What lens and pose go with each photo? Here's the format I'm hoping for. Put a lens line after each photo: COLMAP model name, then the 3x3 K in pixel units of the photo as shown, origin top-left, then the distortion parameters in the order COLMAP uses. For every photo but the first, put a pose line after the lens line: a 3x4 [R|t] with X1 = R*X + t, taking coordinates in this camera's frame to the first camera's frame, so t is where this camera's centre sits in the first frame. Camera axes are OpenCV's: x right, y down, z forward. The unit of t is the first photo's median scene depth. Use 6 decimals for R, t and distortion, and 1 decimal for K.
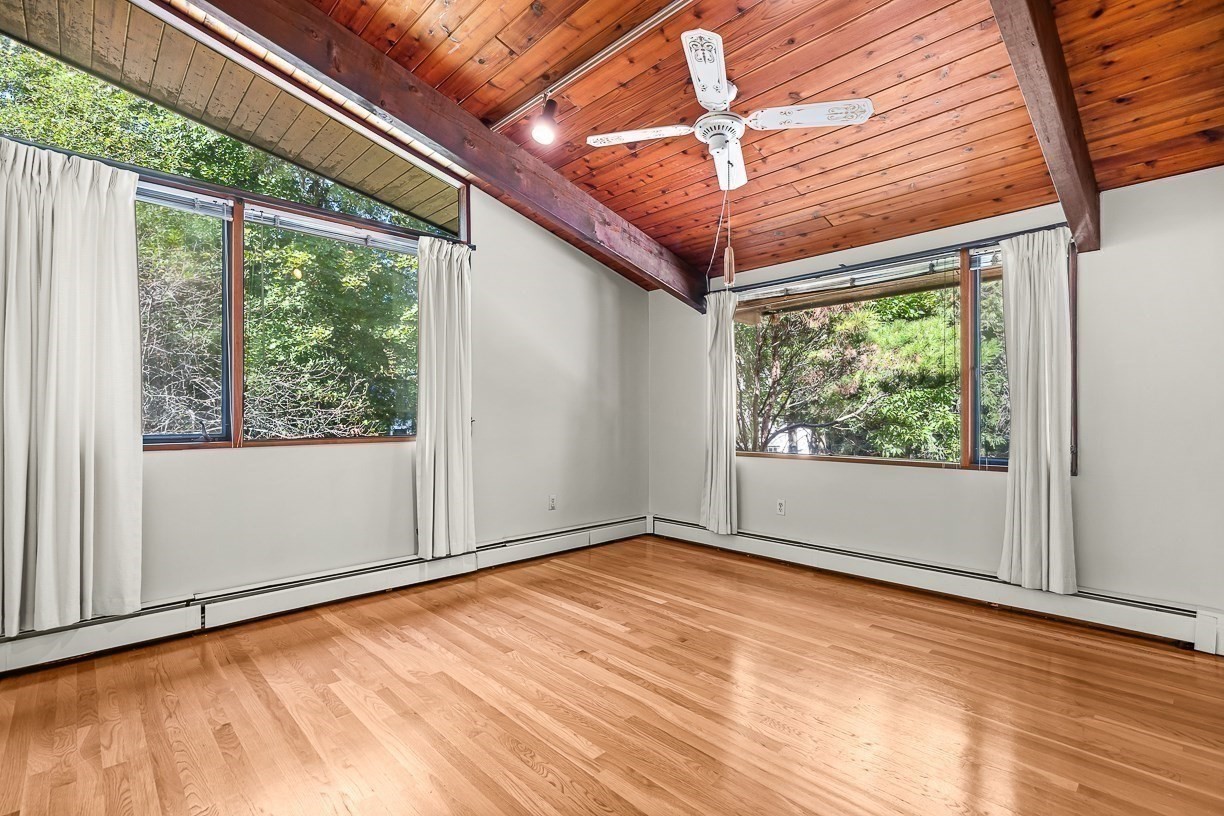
lens RADIAL K [[570.5, 0, 610.4], [0, 570.5, 410.7], [0, 0, 1]] dist [-0.004619, 0.002336]
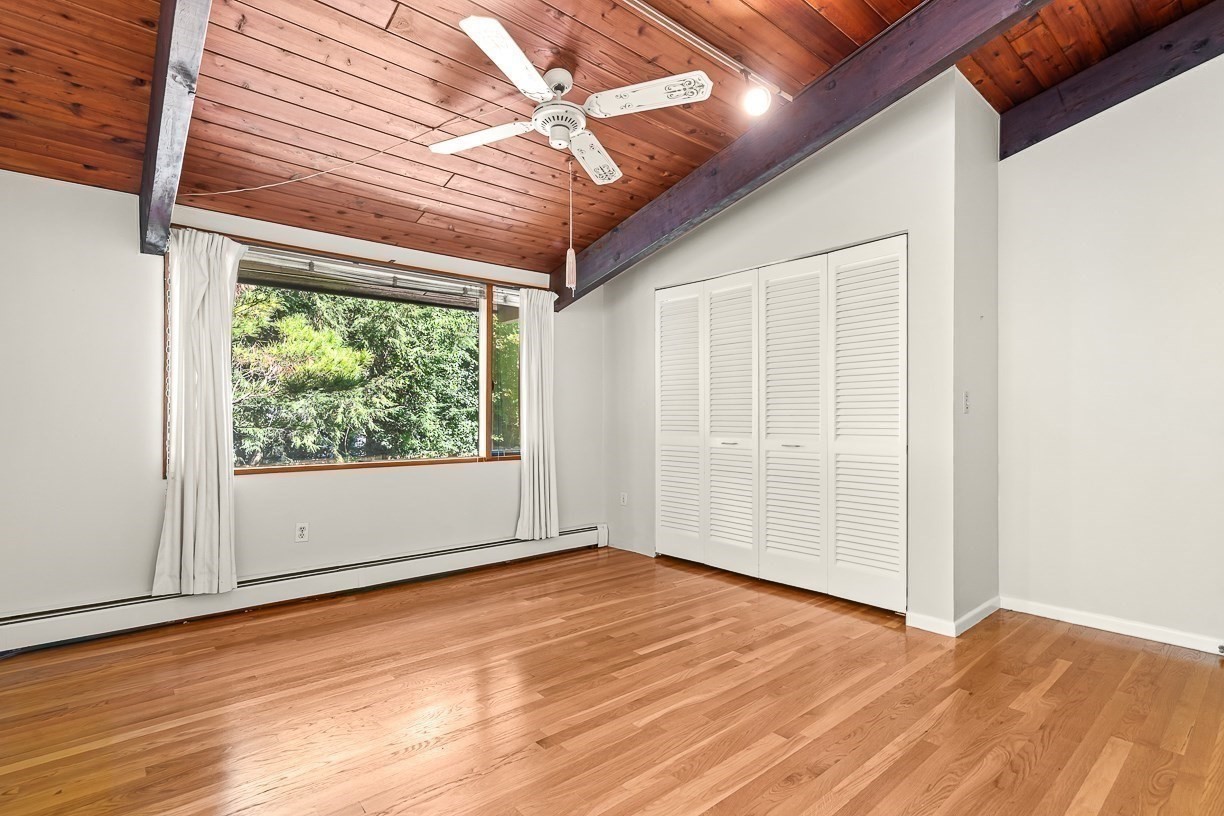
lens RADIAL K [[570.5, 0, 585.2], [0, 570.5, 417.8], [0, 0, 1]] dist [-0.004619, 0.002336]
pose [[0.075090, -0.000708, 0.997177, -0.609436], [-0.009633, 0.999953, 0.001435, 0.003943], [-0.997130, -0.009714, 0.075079, 0.703428]]
